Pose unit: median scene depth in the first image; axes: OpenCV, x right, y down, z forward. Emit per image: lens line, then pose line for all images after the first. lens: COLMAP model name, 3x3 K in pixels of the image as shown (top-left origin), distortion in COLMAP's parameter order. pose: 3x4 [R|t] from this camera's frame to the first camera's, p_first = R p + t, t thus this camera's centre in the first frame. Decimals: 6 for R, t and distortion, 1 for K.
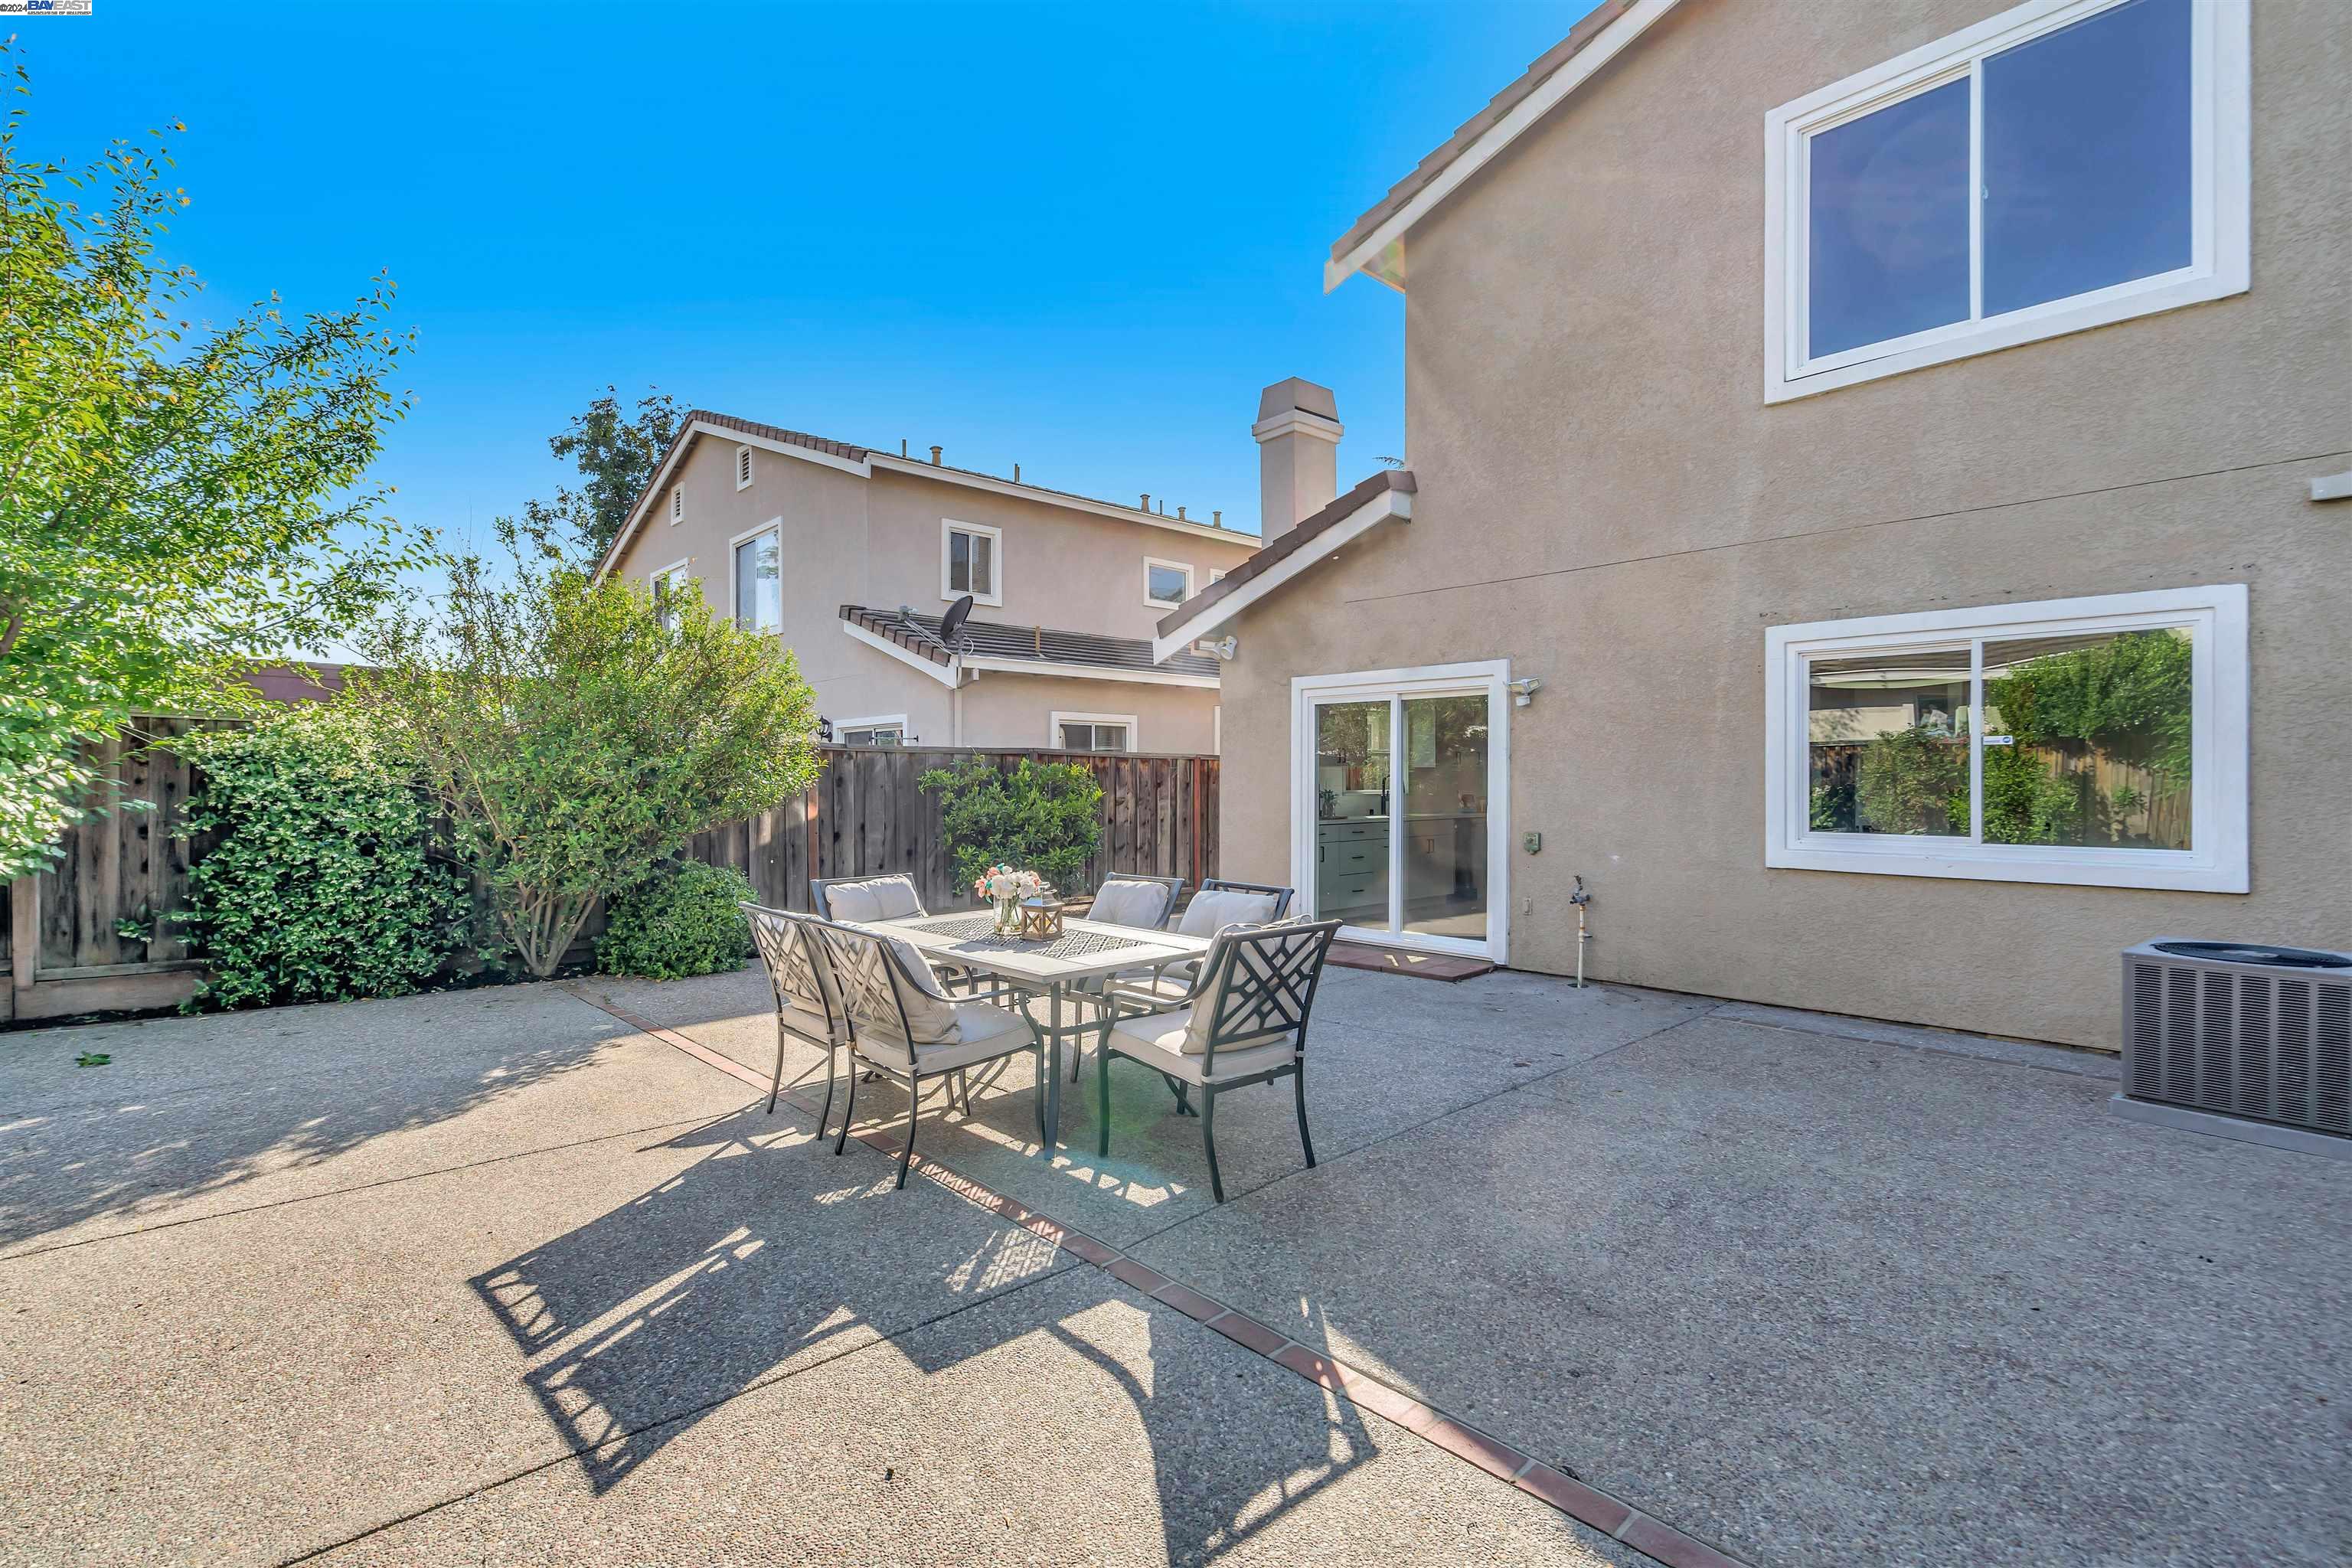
lens RADIAL K [[1081.4, 0, 1180.4], [0, 1081.4, 779.7], [0, 0, 1]] dist [0.001423, 0.000458]
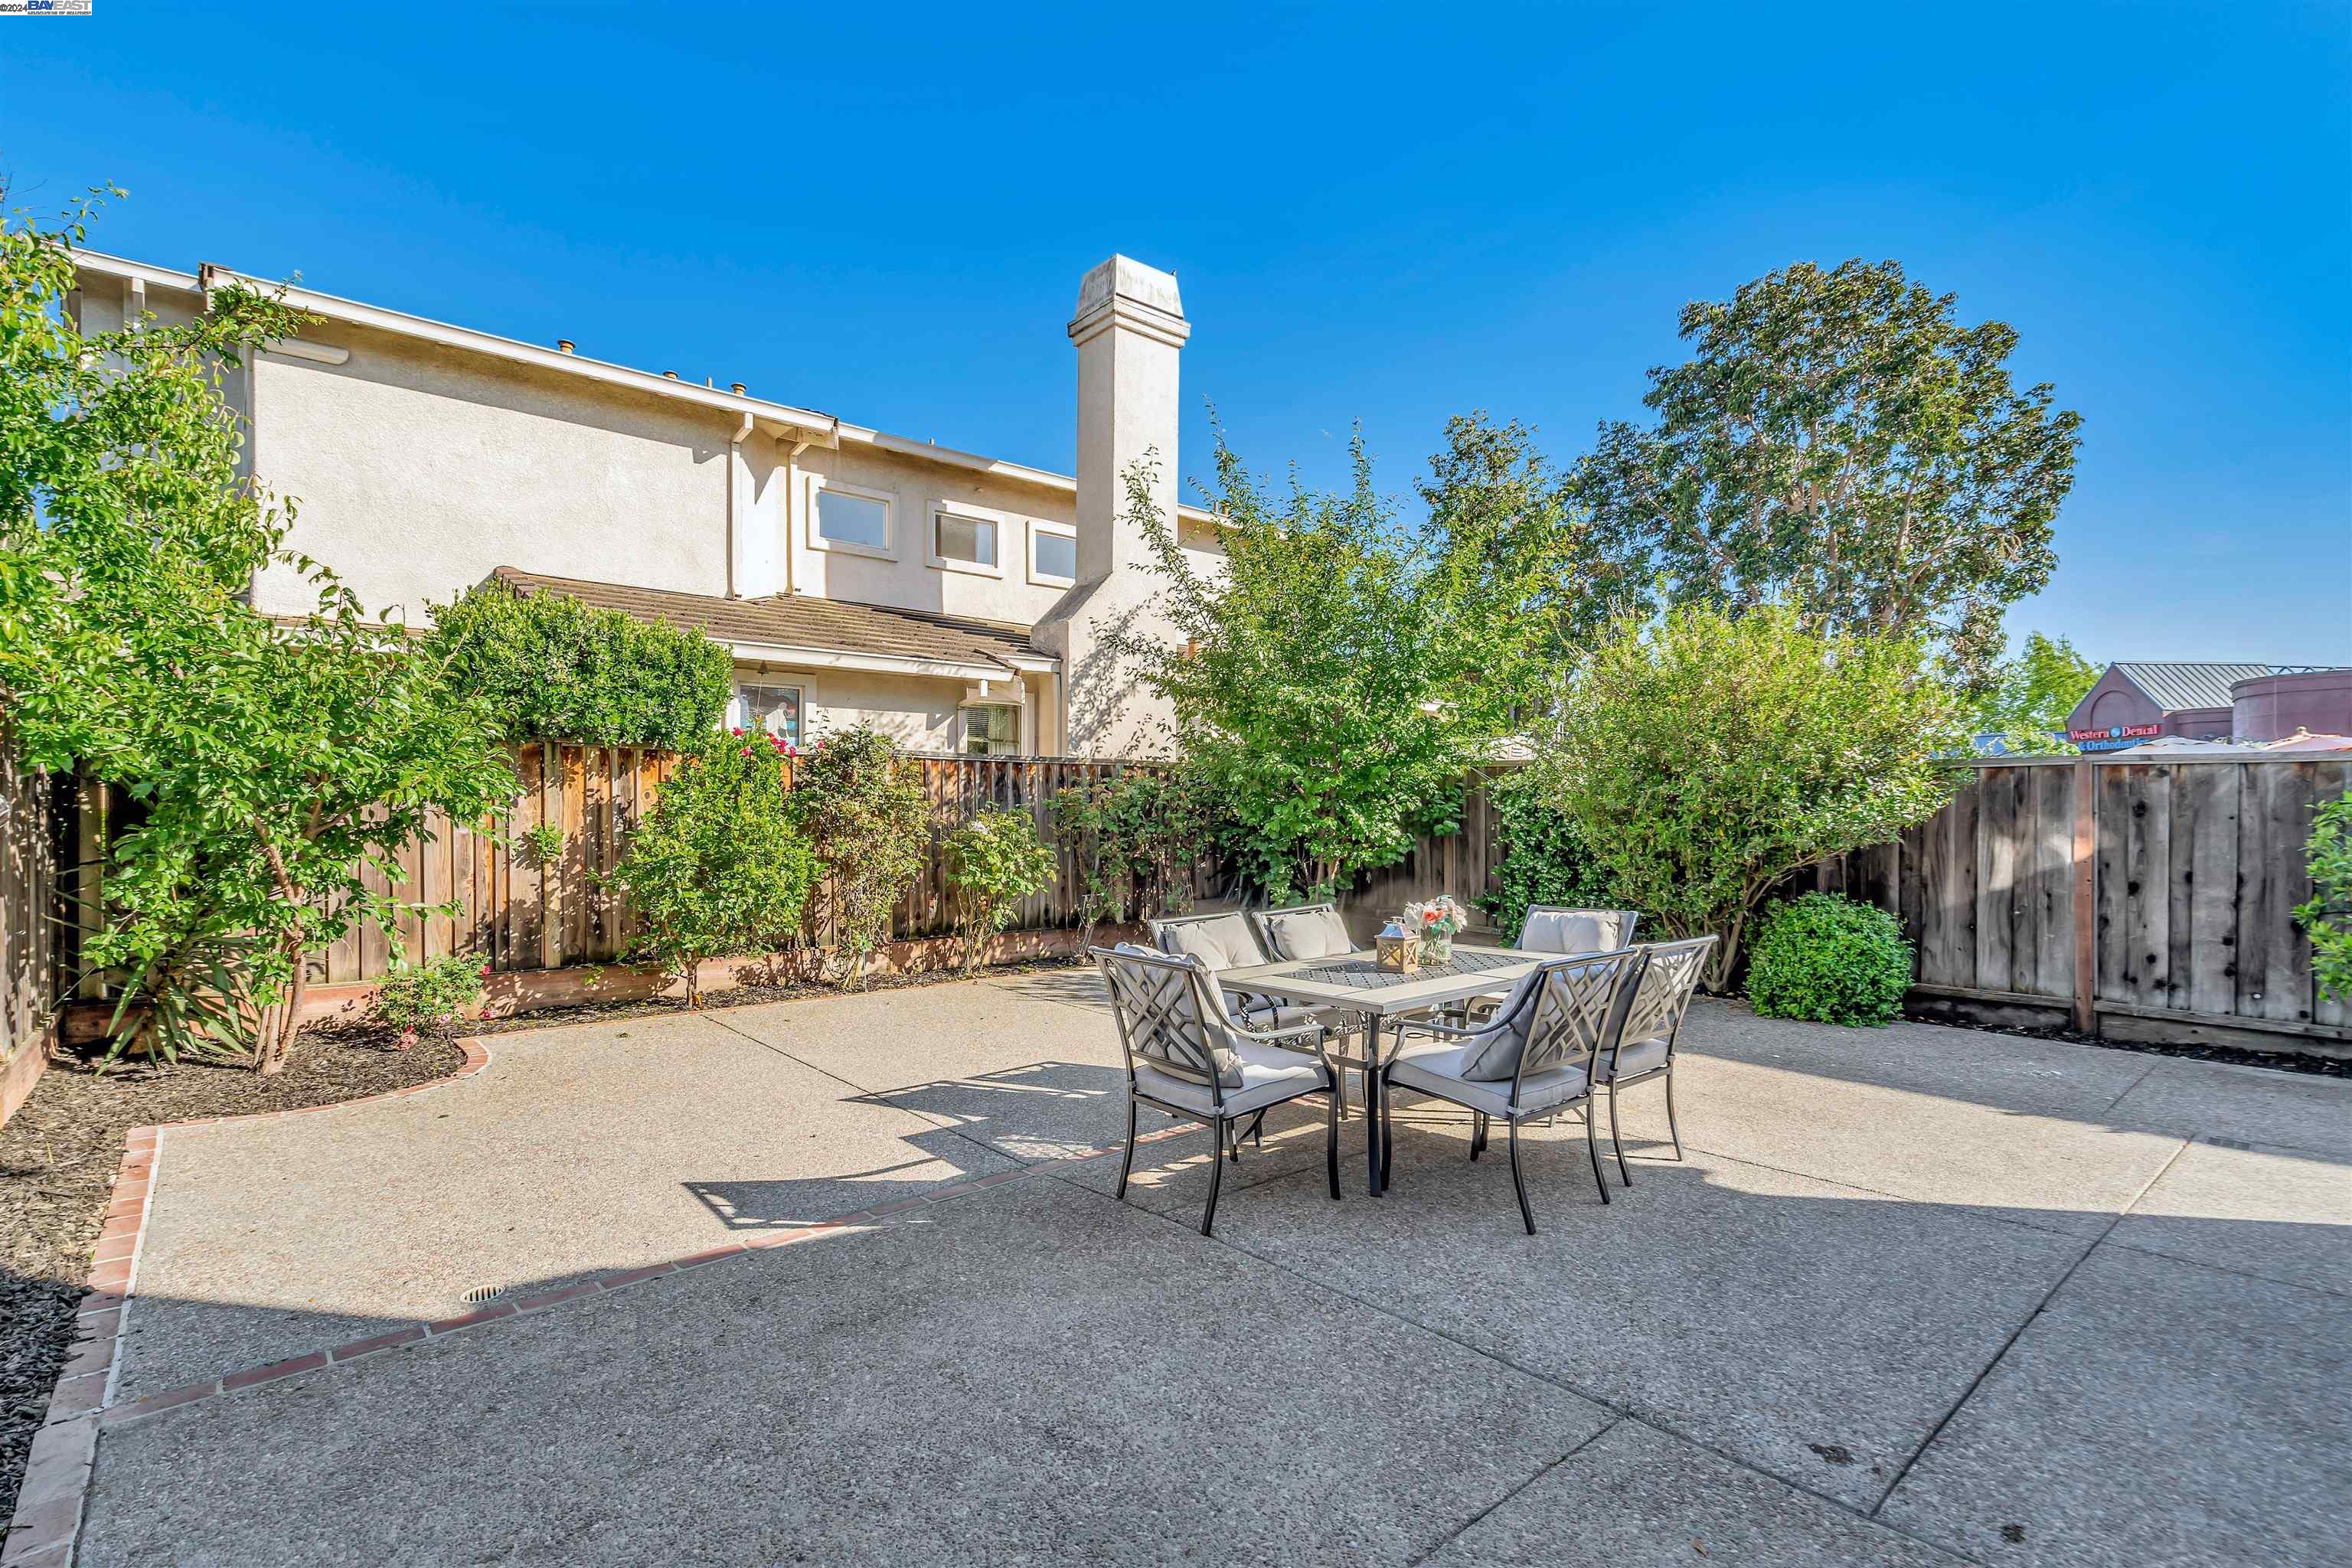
lens RADIAL K [[1114.1, 0, 1153.3], [0, 1114.1, 814.8], [0, 0, 1]] dist [0.001293, -0.000023]
pose [[-0.060054, 0.004301, -0.998186, 1.119109], [0.001731, 0.999990, 0.004205, 0.004840], [0.998194, -0.001475, -0.060061, 1.081983]]
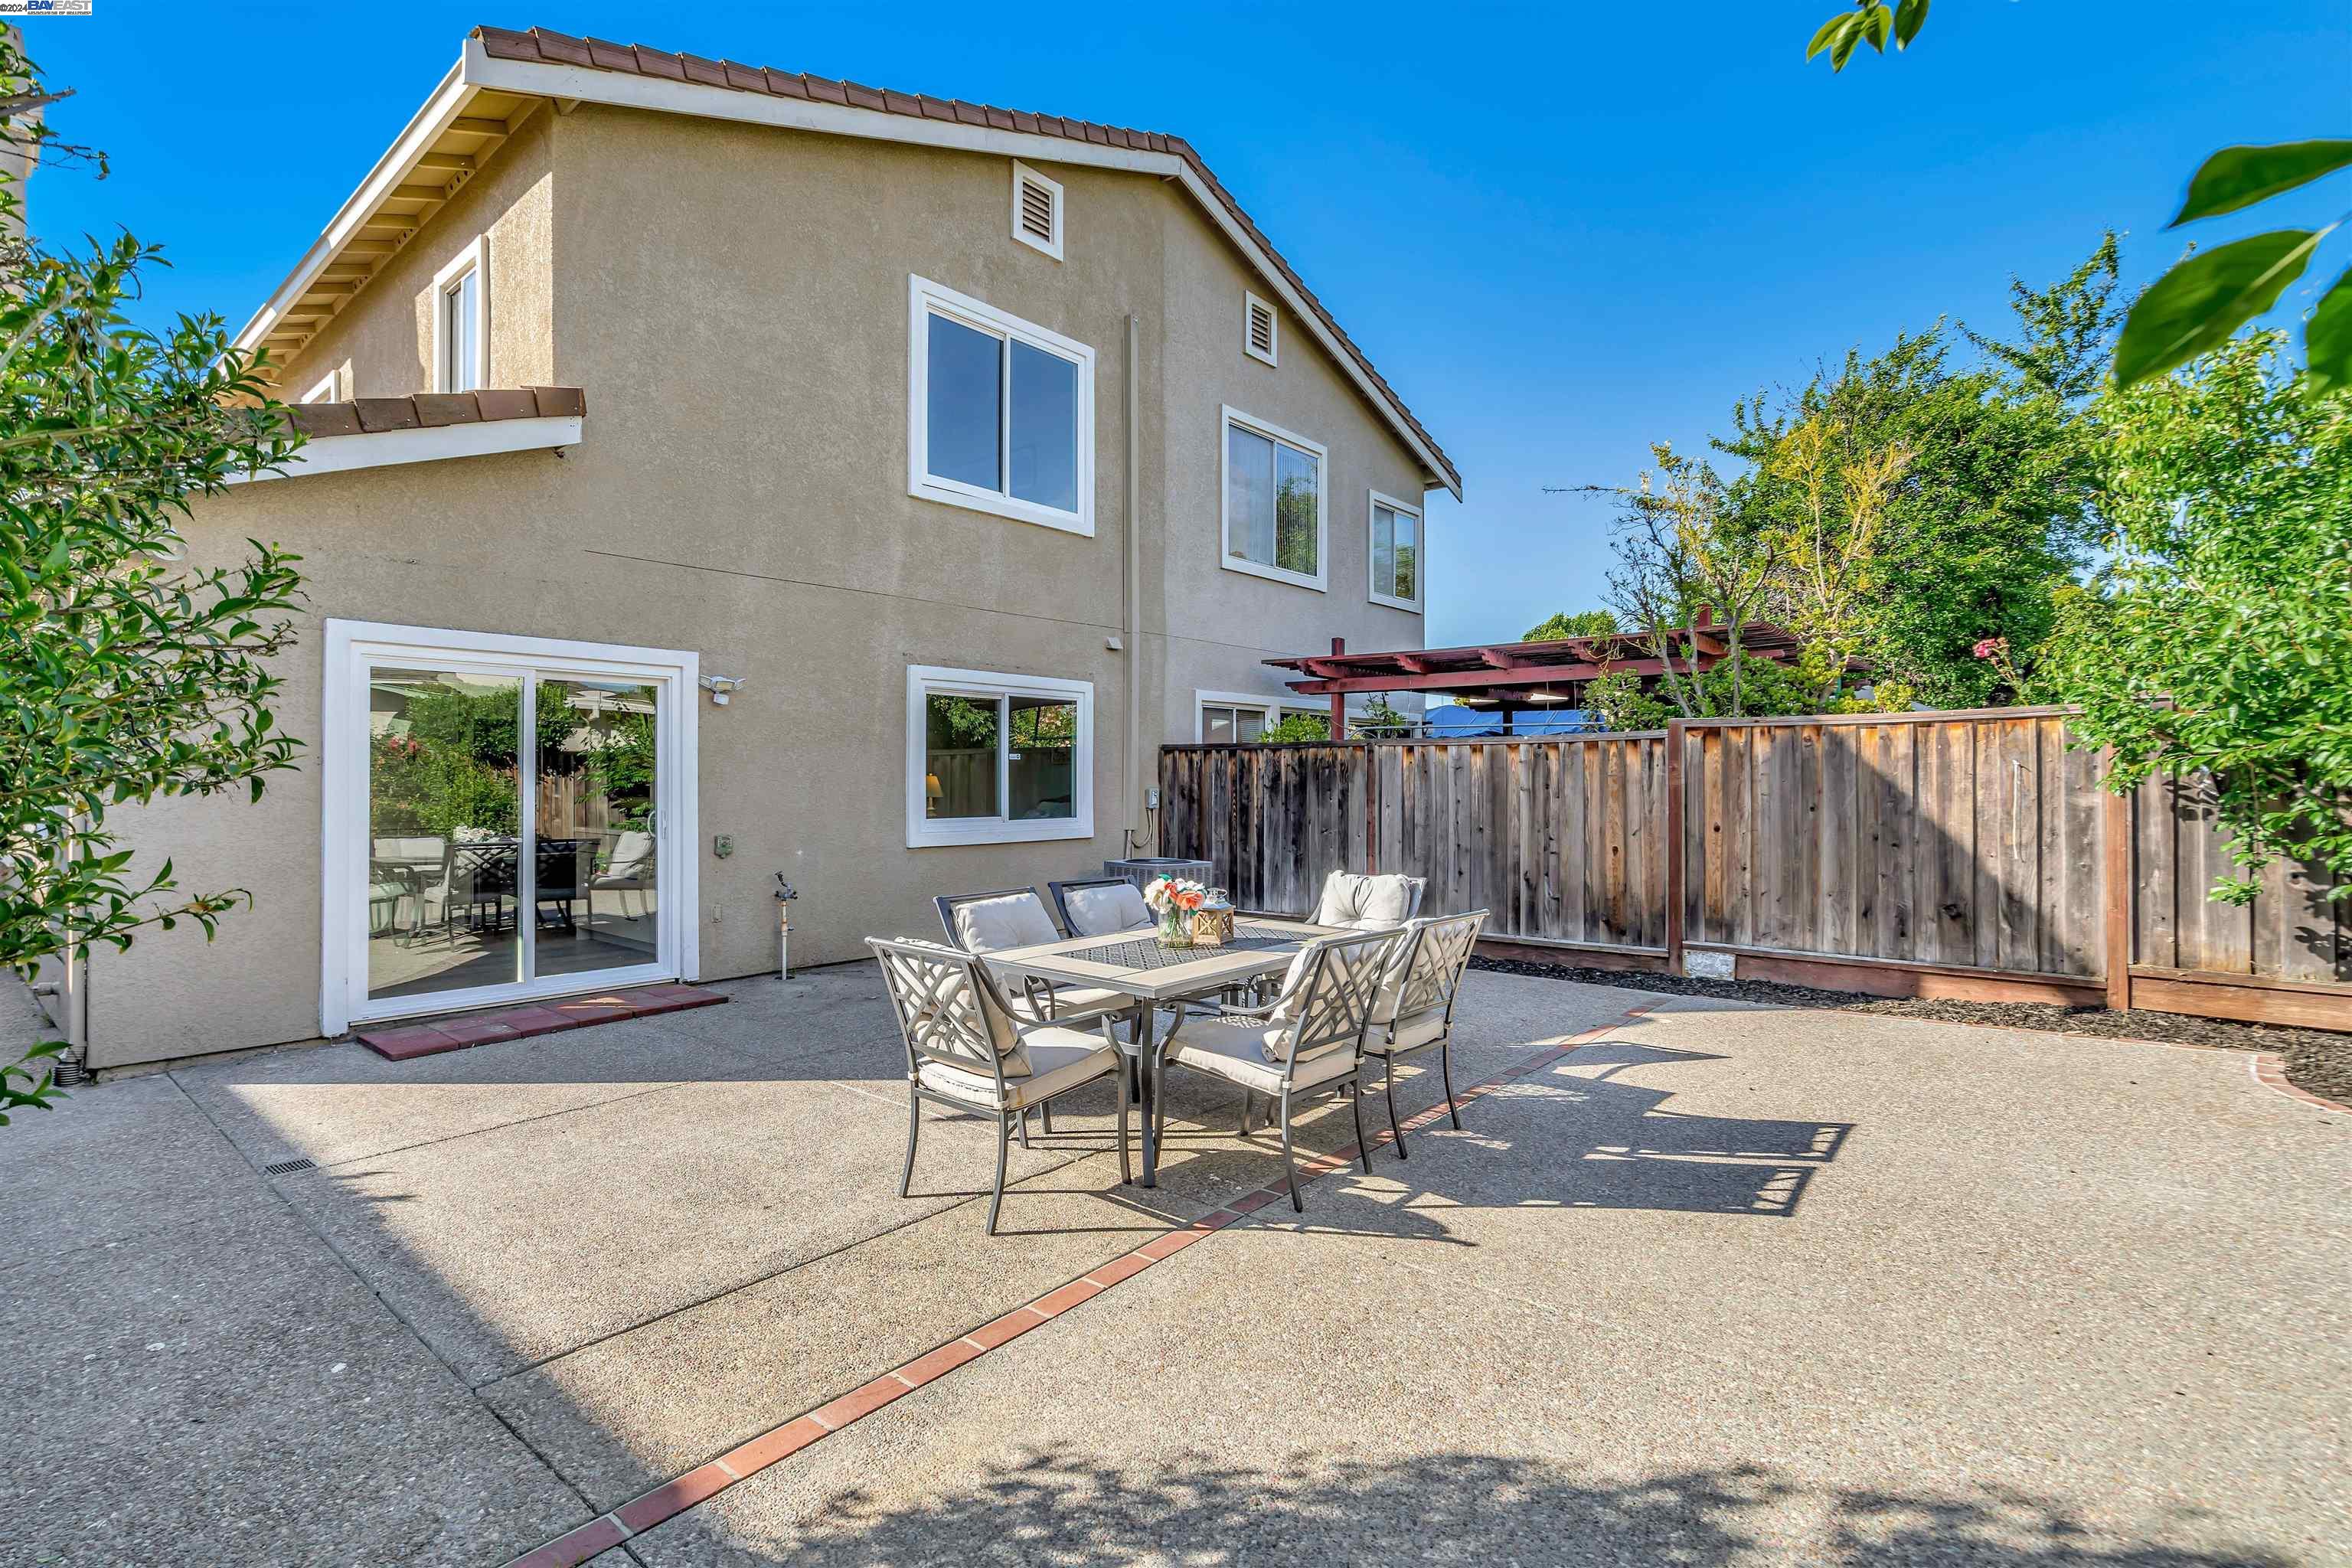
lens RADIAL K [[1081.4, 0, 1180.4], [0, 1081.4, 779.7], [0, 0, 1]] dist [0.001423, 0.000458]
pose [[-0.112032, -0.001990, 0.993703, -1.431916], [0.001884, 0.999996, 0.002215, -0.005552], [-0.993703, 0.002120, -0.112028, 1.467651]]
